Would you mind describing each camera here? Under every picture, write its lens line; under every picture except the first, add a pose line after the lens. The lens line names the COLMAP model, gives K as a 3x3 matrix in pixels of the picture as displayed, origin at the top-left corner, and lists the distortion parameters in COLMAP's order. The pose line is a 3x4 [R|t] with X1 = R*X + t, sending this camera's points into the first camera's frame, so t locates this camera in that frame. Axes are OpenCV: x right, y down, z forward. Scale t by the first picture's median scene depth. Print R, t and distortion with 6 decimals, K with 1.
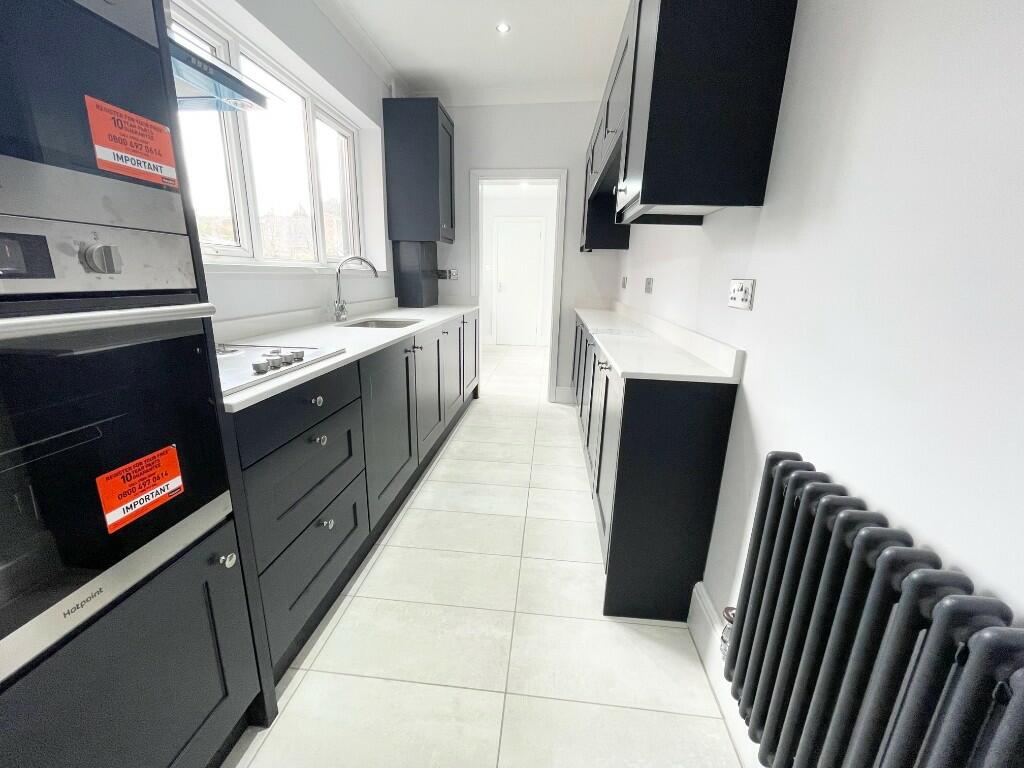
lens RADIAL K [[414.1, 0, 510.4], [0, 414.1, 385.1], [0, 0, 1]] dist [-0.003374, -0.000362]
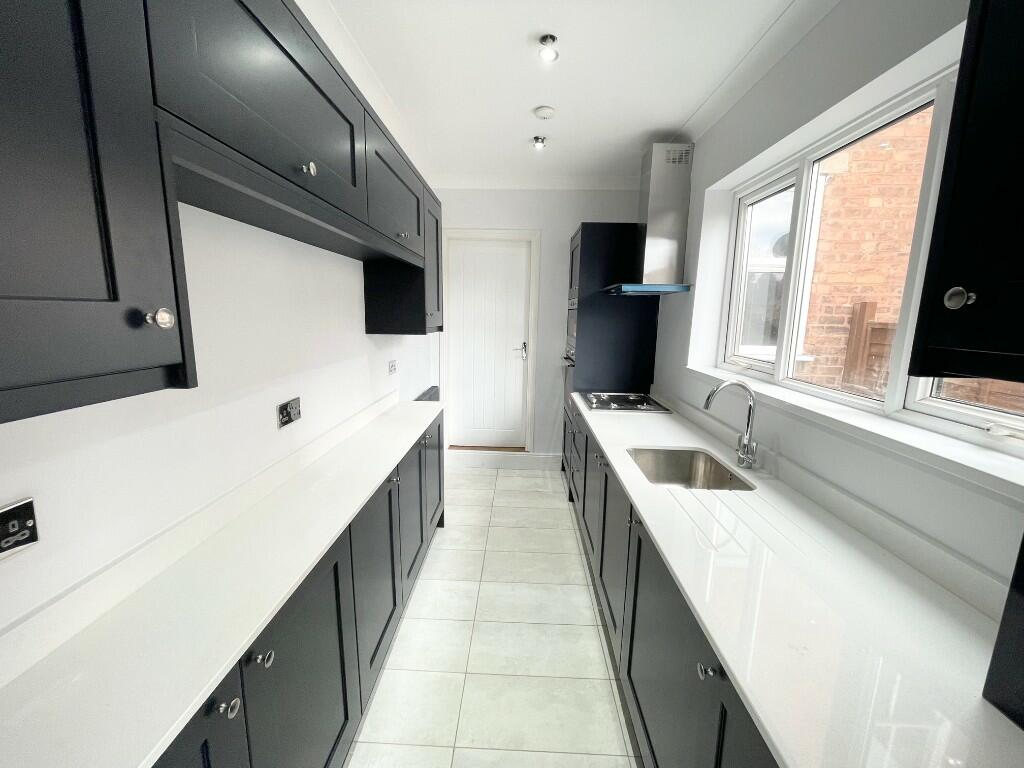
lens RADIAL K [[414.1, 0, 510.6], [0, 414.1, 382.1], [0, 0, 1]] dist [-0.003374, -0.000362]
pose [[-0.997082, -0.018628, -0.074031, 0.046726], [-0.047282, 0.912063, 0.407315, -0.609274], [0.059934, 0.409626, -0.910282, 1.714712]]
